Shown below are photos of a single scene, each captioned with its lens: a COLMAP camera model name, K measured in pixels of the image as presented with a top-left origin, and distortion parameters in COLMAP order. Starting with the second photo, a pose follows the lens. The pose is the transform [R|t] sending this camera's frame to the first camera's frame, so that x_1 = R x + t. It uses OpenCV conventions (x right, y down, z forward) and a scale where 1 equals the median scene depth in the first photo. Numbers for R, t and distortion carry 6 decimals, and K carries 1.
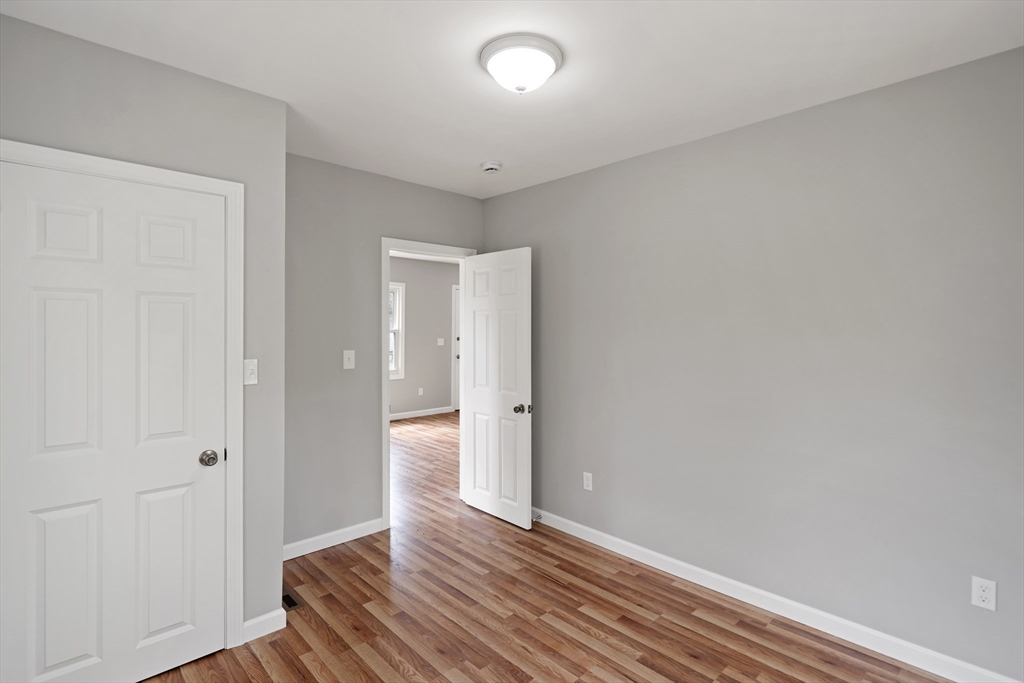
lens RADIAL K [[475.5, 0, 515.5], [0, 475.5, 326.0], [0, 0, 1]] dist [-0.004055, 0.001369]
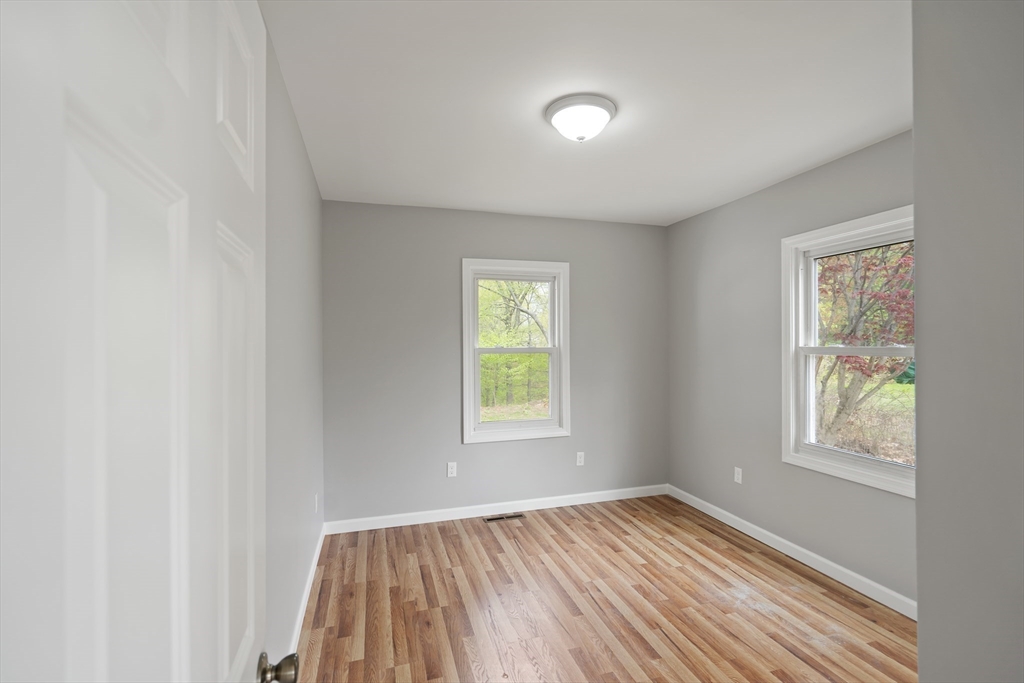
lens RADIAL K [[468.1, 0, 514.4], [0, 468.1, 343.3], [0, 0, 1]] dist [-0.004267, 0.001230]
pose [[-0.895065, 0.006422, 0.445890, -0.292733], [-0.002573, 0.999805, -0.019564, 0.029103], [-0.445928, -0.018658, -0.894874, 1.742117]]
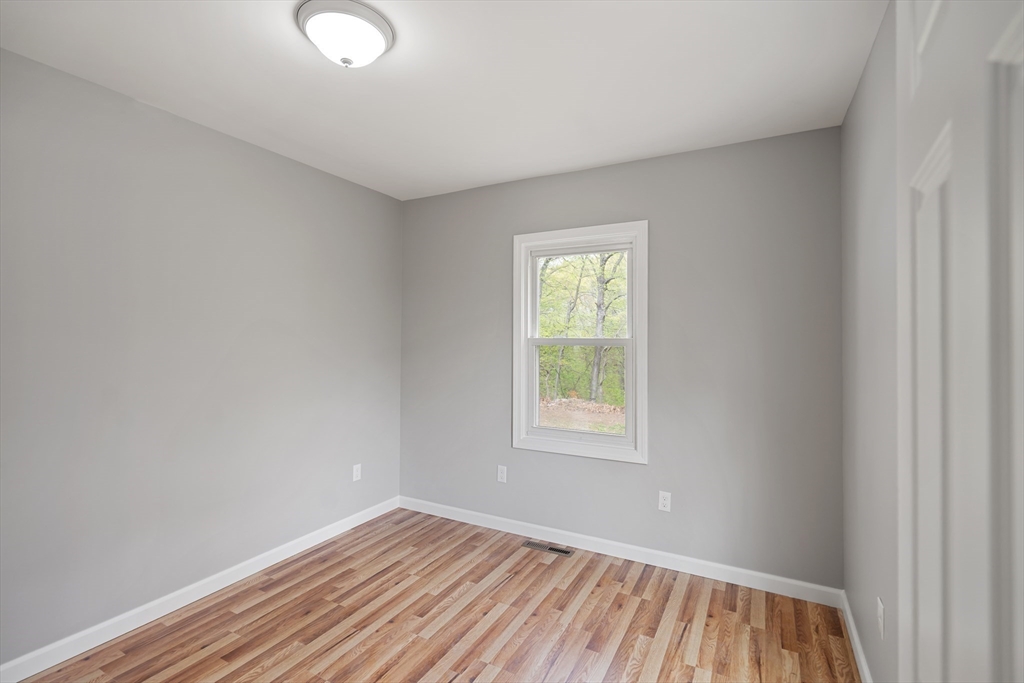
lens RADIAL K [[468.1, 0, 514.4], [0, 468.1, 343.3], [0, 0, 1]] dist [-0.004267, 0.001230]
pose [[-0.306145, -0.011772, 0.951912, -0.757705], [-0.027253, 0.999622, 0.003597, 0.023982], [-0.951595, -0.024842, -0.306350, 0.793737]]
